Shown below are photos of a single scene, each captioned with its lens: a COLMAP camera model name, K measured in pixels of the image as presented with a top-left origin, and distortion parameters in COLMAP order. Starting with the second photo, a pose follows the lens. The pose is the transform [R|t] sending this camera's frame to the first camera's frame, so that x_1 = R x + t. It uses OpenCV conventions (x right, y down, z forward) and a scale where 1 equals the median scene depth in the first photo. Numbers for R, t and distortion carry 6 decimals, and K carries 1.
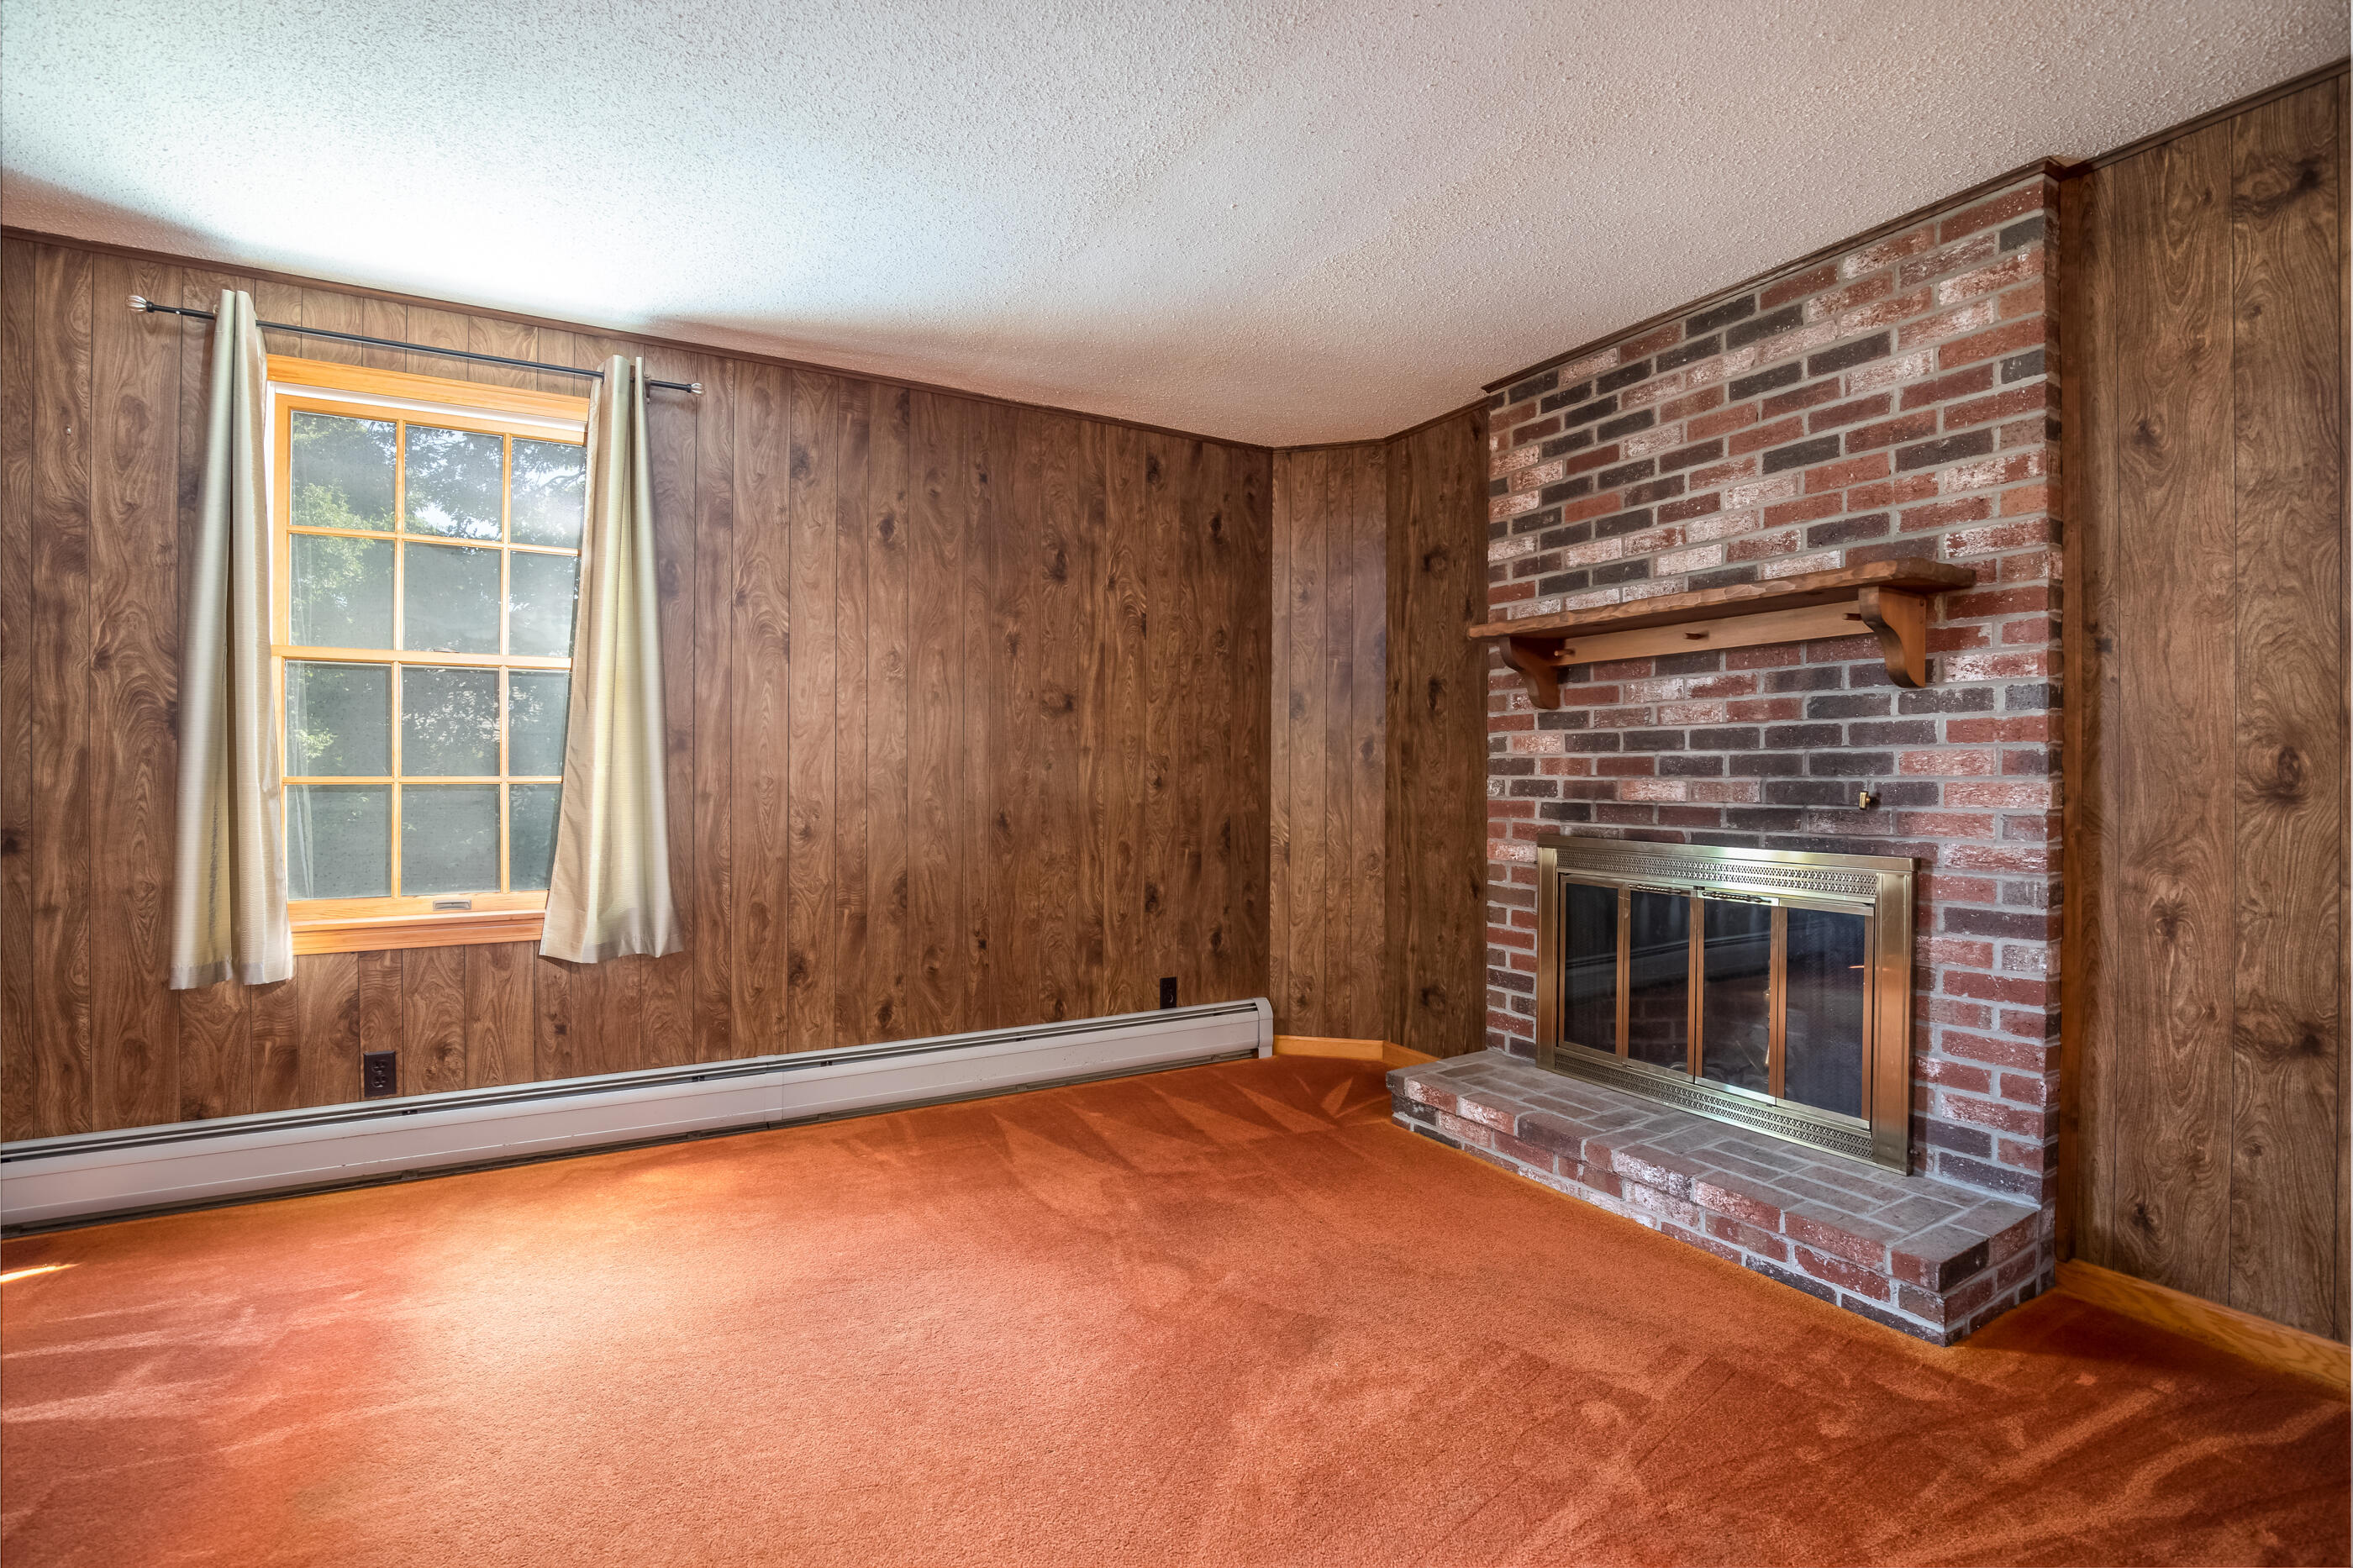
lens RADIAL K [[1113.3, 0, 1161.9], [0, 1113.3, 777.8], [0, 0, 1]] dist [-0.027991, 0.002290]
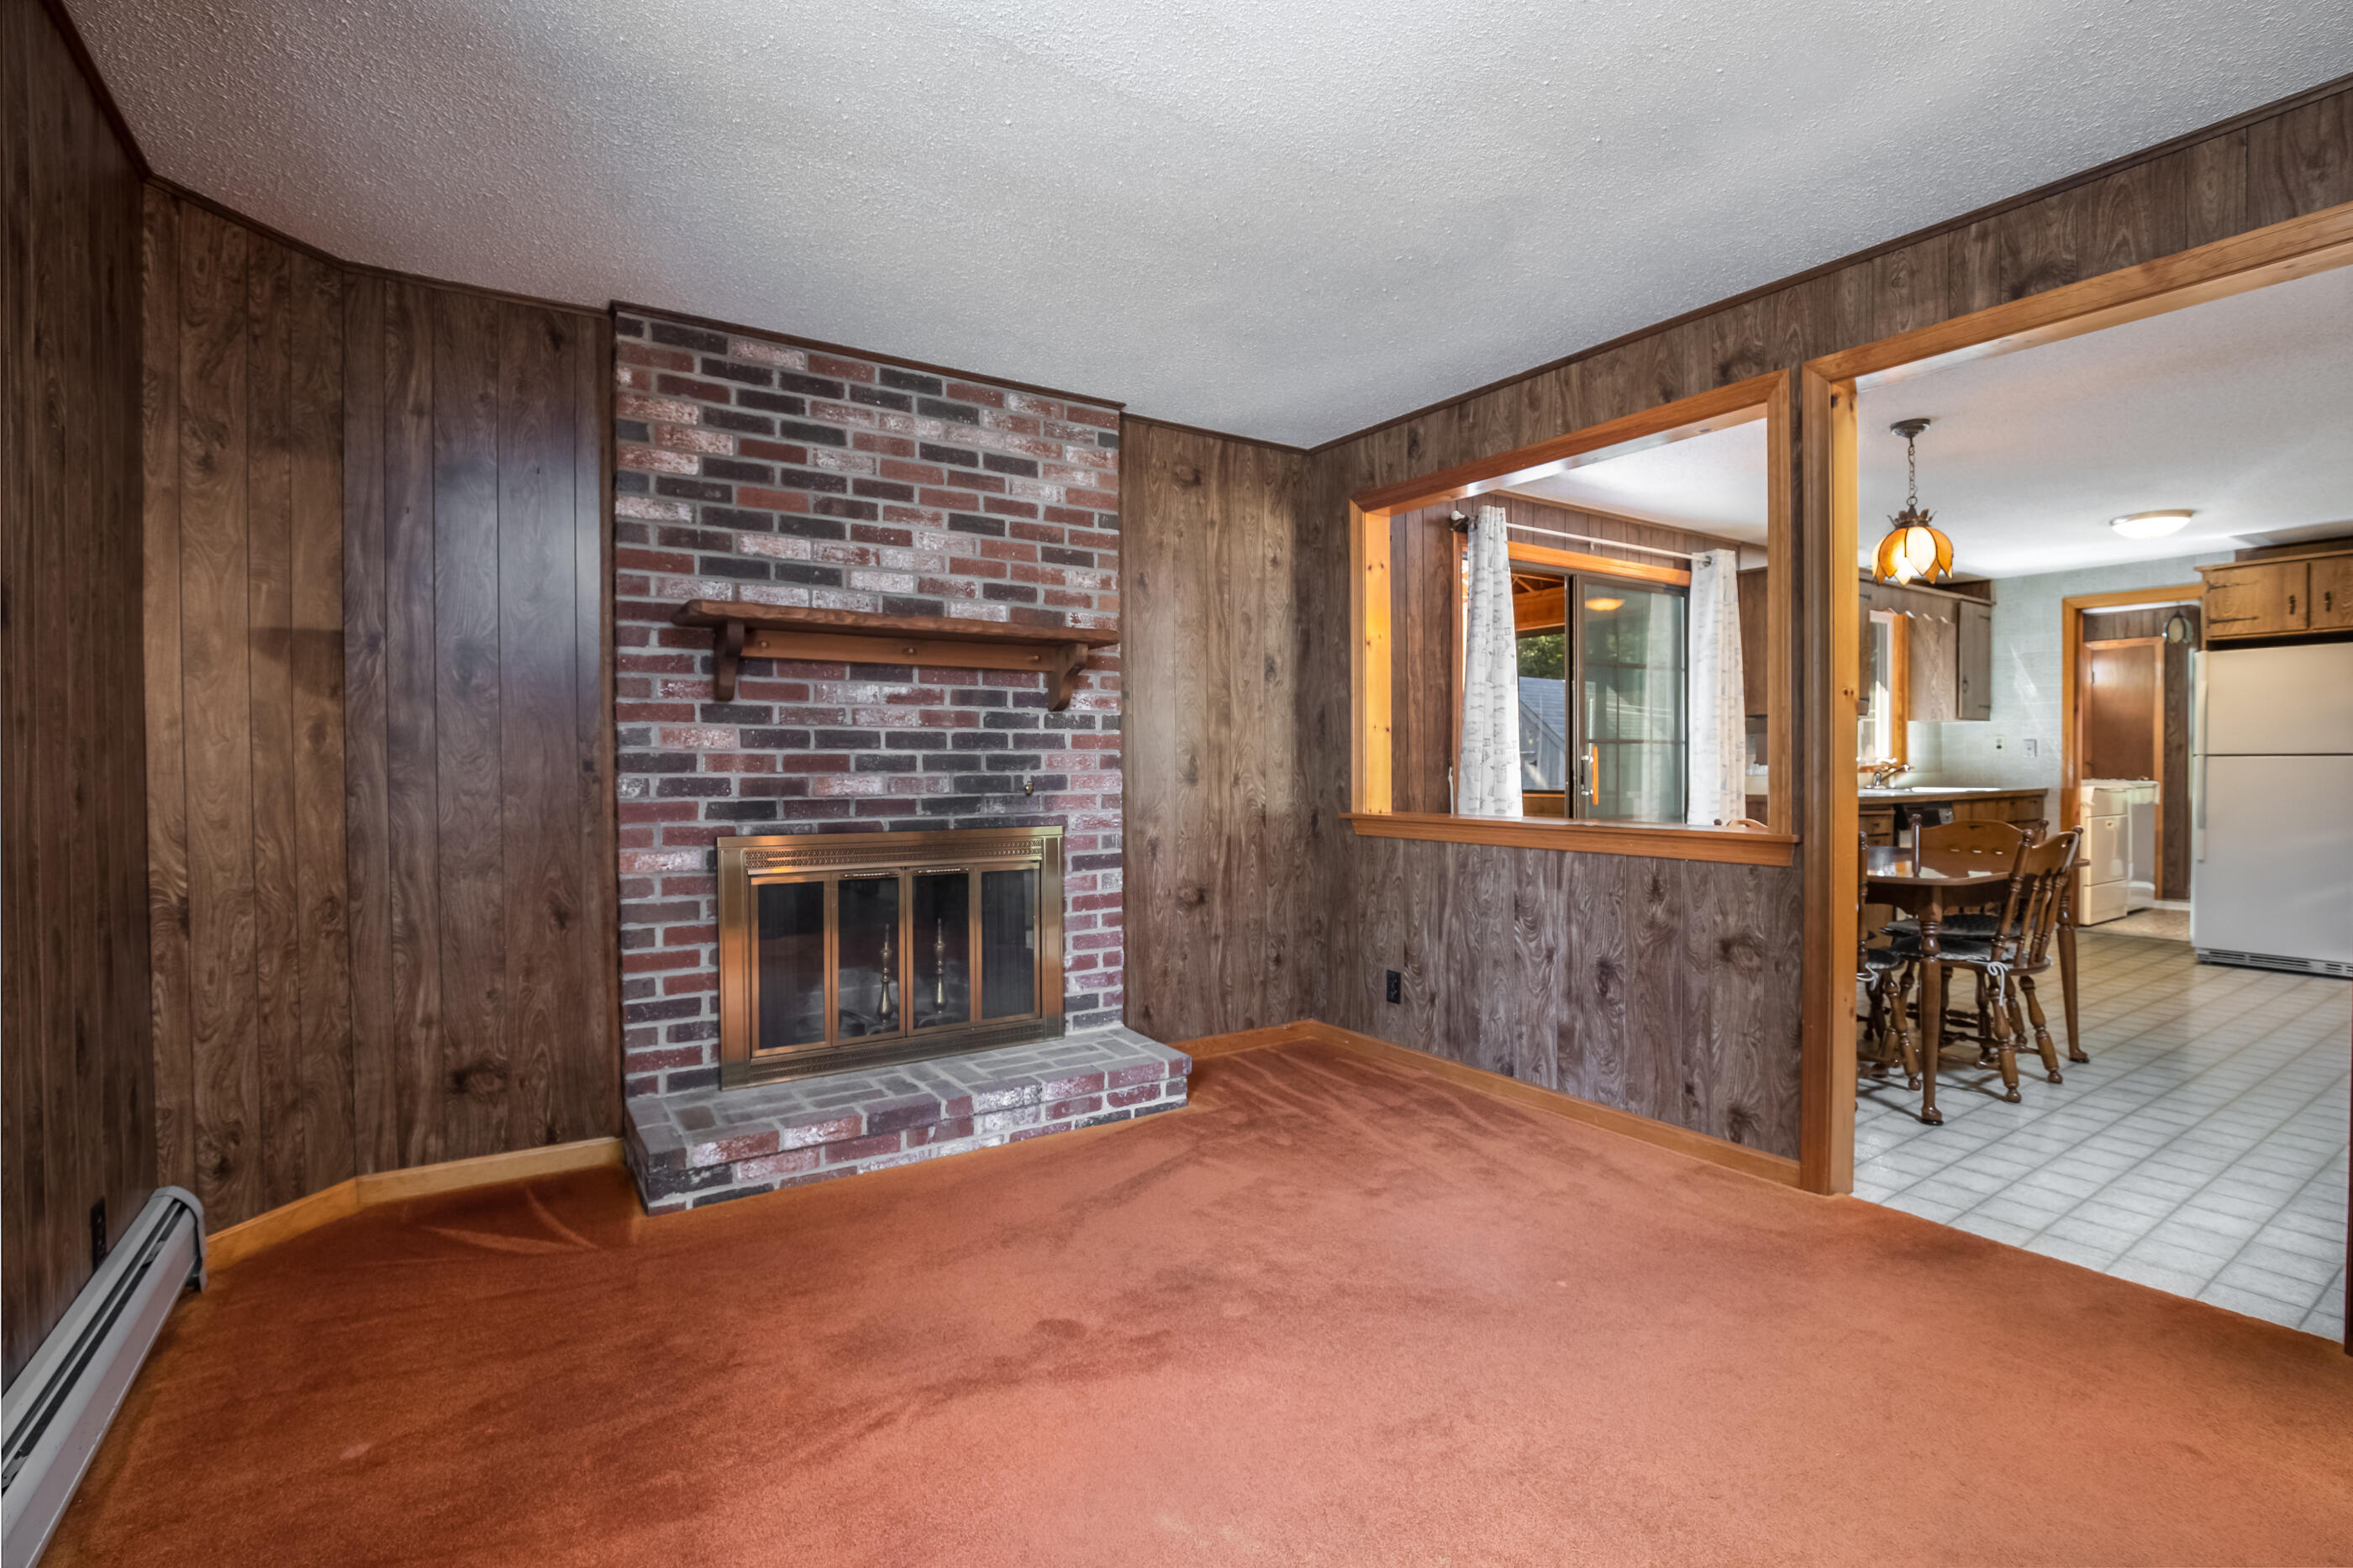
lens RADIAL K [[1113.3, 0, 1184.9], [0, 1113.3, 788.0], [0, 0, 1]] dist [-0.027991, 0.002290]
pose [[-0.090577, -0.017692, 0.995732, -0.699719], [0.008393, 0.999793, 0.018527, -0.003786], [-0.995854, 0.010036, -0.090410, 0.809581]]
